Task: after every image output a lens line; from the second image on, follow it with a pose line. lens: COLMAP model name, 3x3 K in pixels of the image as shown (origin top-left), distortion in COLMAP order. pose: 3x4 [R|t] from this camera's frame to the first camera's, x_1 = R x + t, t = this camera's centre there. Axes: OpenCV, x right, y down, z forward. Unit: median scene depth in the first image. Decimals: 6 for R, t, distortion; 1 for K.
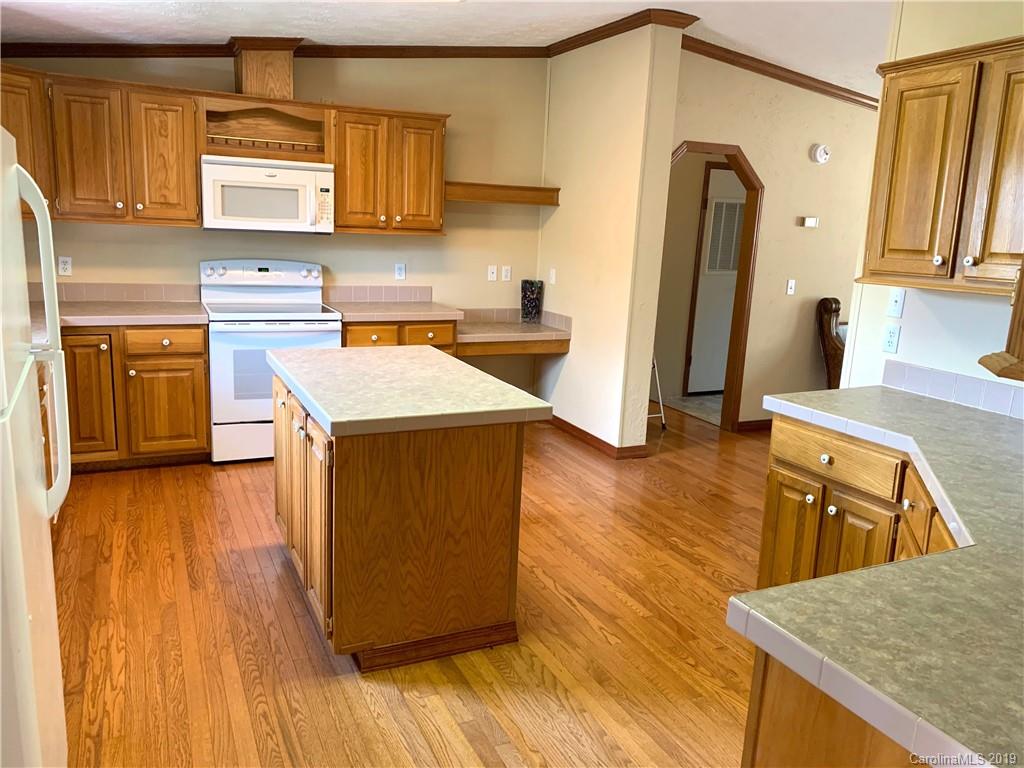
lens RADIAL K [[780.5, 0, 520.0], [0, 780.5, 377.1], [0, 0, 1]] dist [0.055994, -0.083281]
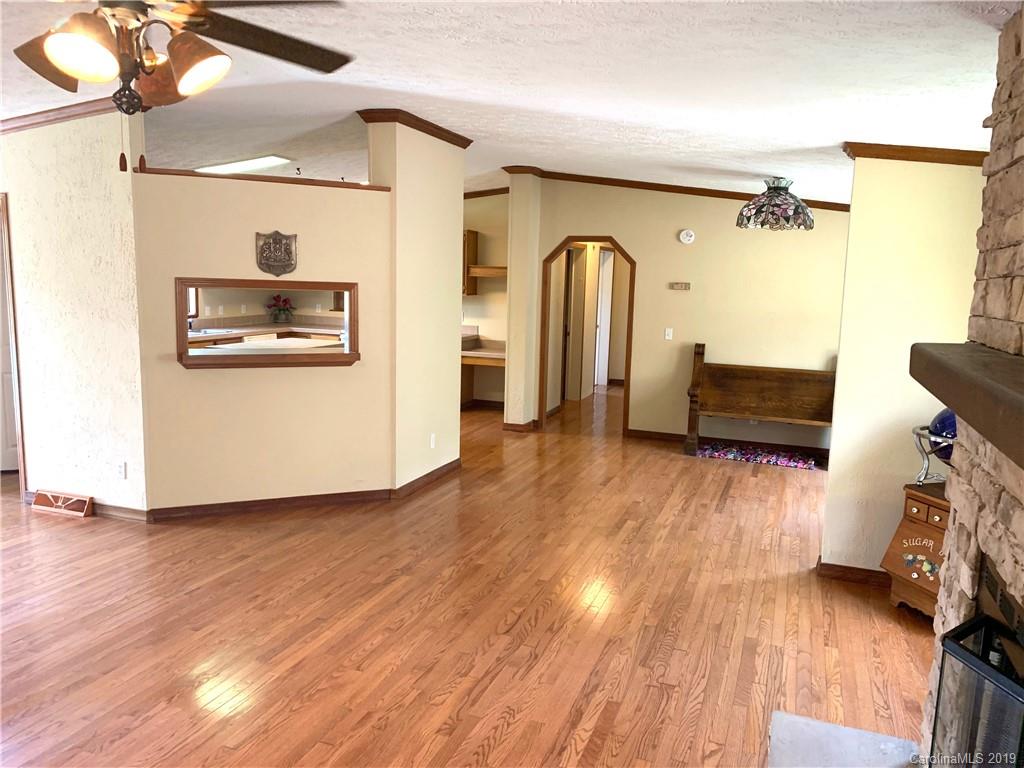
lens RADIAL K [[780.5, 0, 508.0], [0, 780.5, 382.4], [0, 0, 1]] dist [0.055994, -0.083281]
pose [[0.693447, 0.076799, -0.716403, 1.365429], [-0.140936, 0.989554, -0.030340, 0.057565], [0.706589, 0.122006, 0.697027, -0.146665]]
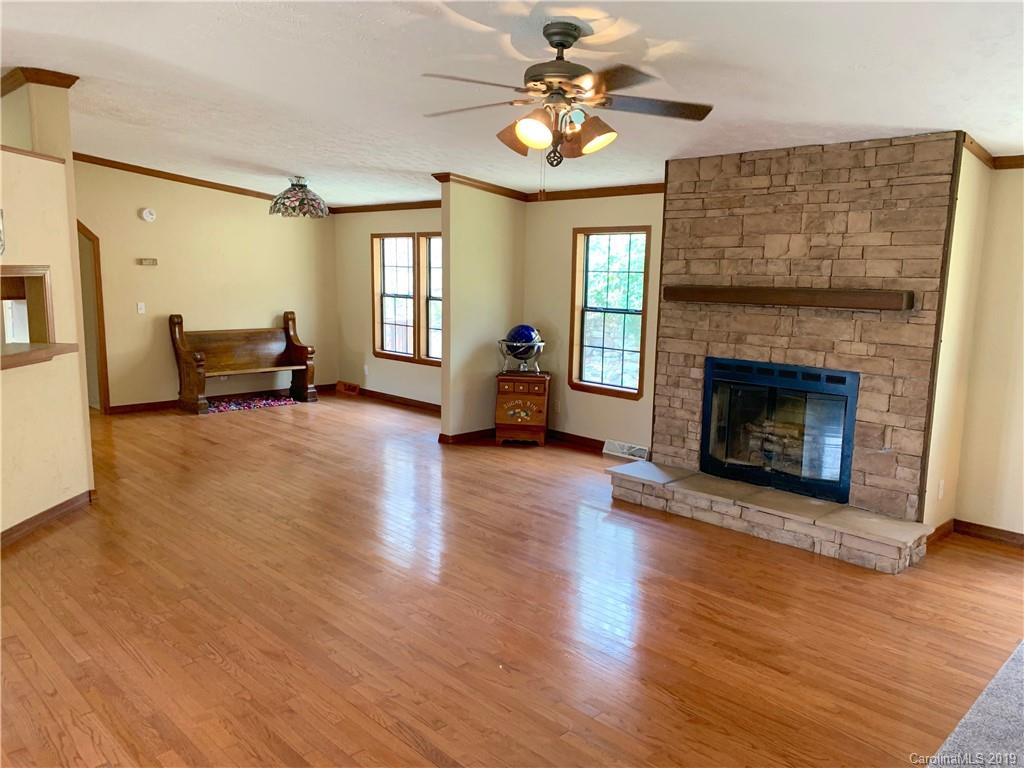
lens RADIAL K [[780.5, 0, 511.5], [0, 780.5, 386.4], [0, 0, 1]] dist [0.055994, -0.083281]
pose [[0.948901, -0.073900, 0.306798, 0.646701], [0.084362, 0.996215, -0.020960, 0.134558], [-0.304088, 0.045771, 0.951544, -0.649599]]
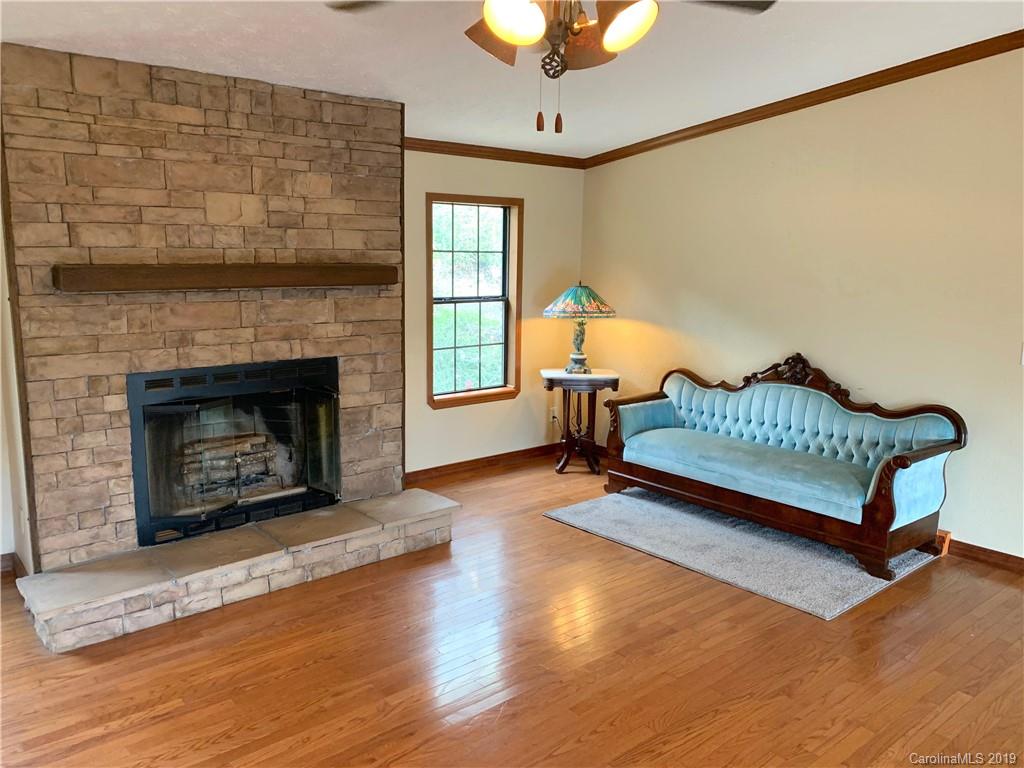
lens RADIAL K [[780.5, 0, 516.3], [0, 780.5, 381.6], [0, 0, 1]] dist [0.055994, -0.083281]
pose [[-0.250728, -0.205129, 0.946075, 0.478033], [0.165471, 0.953828, 0.250663, -0.022266], [-0.953811, 0.219396, -0.205209, 0.125542]]
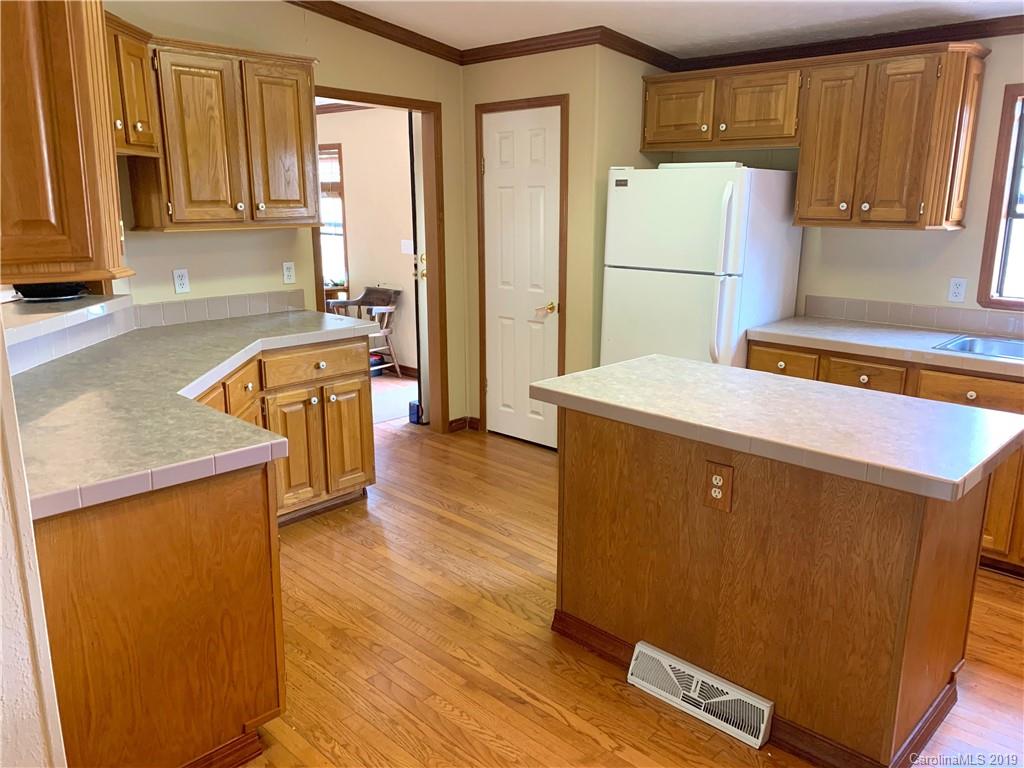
lens RADIAL K [[780.5, 0, 506.7], [0, 780.5, 380.9], [0, 0, 1]] dist [0.055994, -0.083281]
pose [[-0.936187, 0.032082, -0.350035, 0.228302], [-0.113840, 0.914481, 0.388285, -0.192734], [0.332557, 0.403355, -0.852473, 1.007097]]
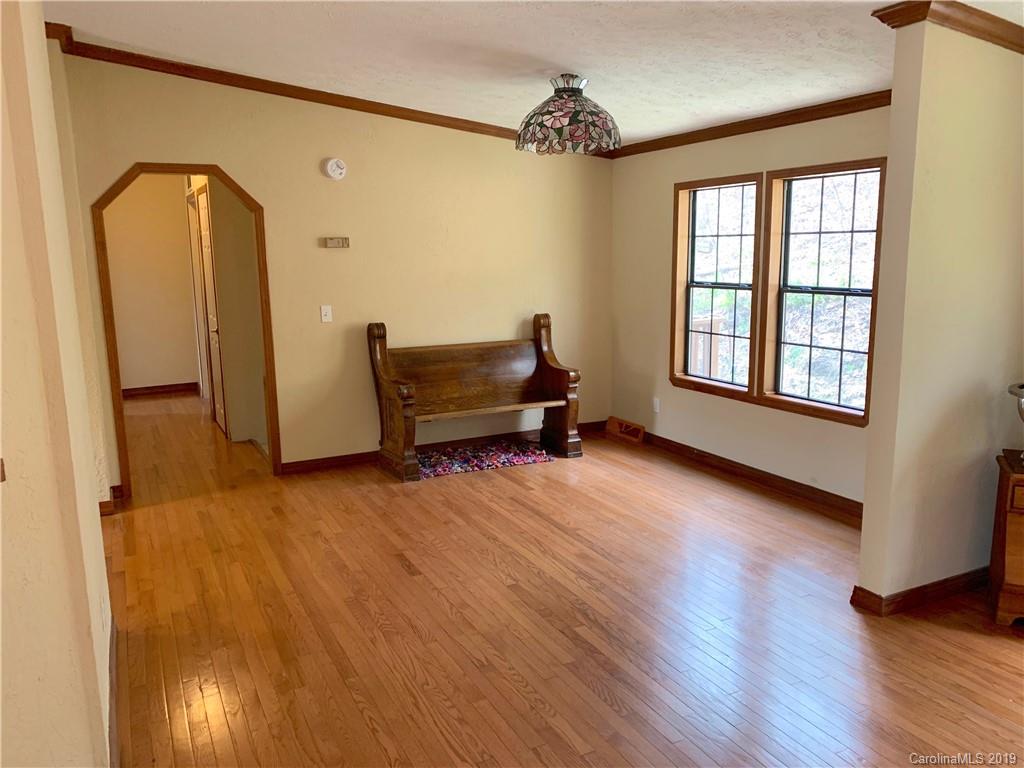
lens RADIAL K [[780.5, 0, 502.2], [0, 780.5, 387.4], [0, 0, 1]] dist [0.055994, -0.083281]
pose [[0.998190, -0.060124, 0.000959, 0.662344], [0.060131, 0.998037, -0.017500, -0.000415], [0.000095, 0.017526, 0.999846, 0.103885]]
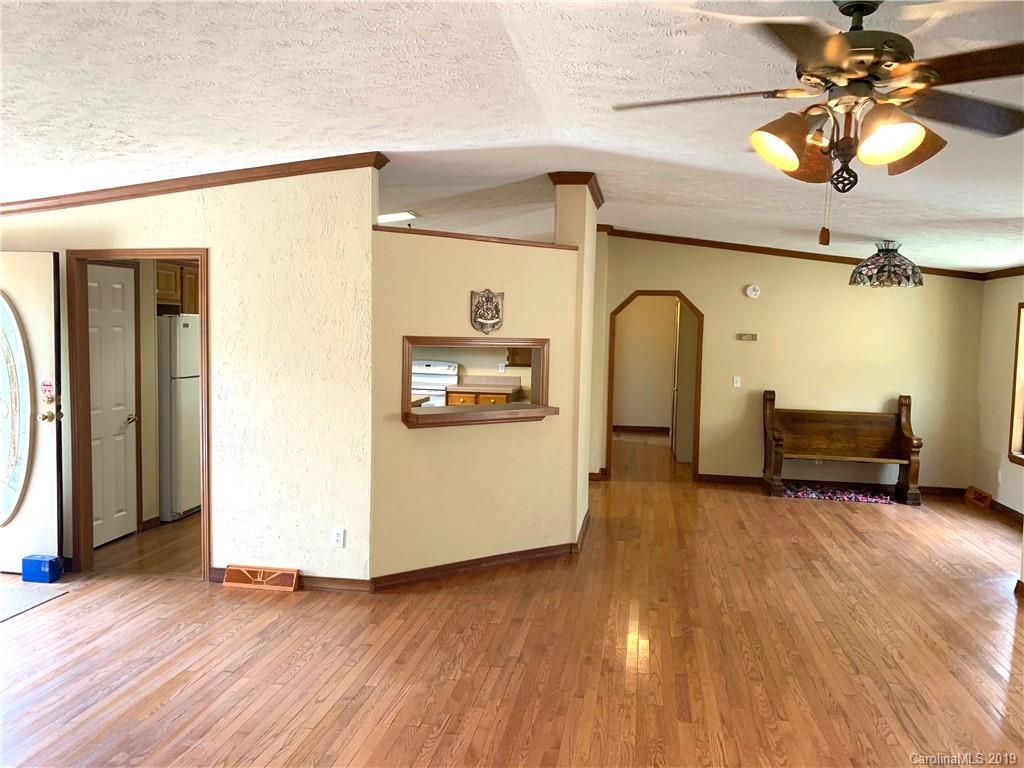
lens RADIAL K [[780.5, 0, 512.5], [0, 780.5, 378.9], [0, 0, 1]] dist [0.055994, -0.083281]
pose [[0.817287, 0.016129, -0.576005, 1.014465], [-0.102111, 0.987842, -0.117224, 0.108512], [0.567111, 0.154622, 0.808998, -0.472402]]
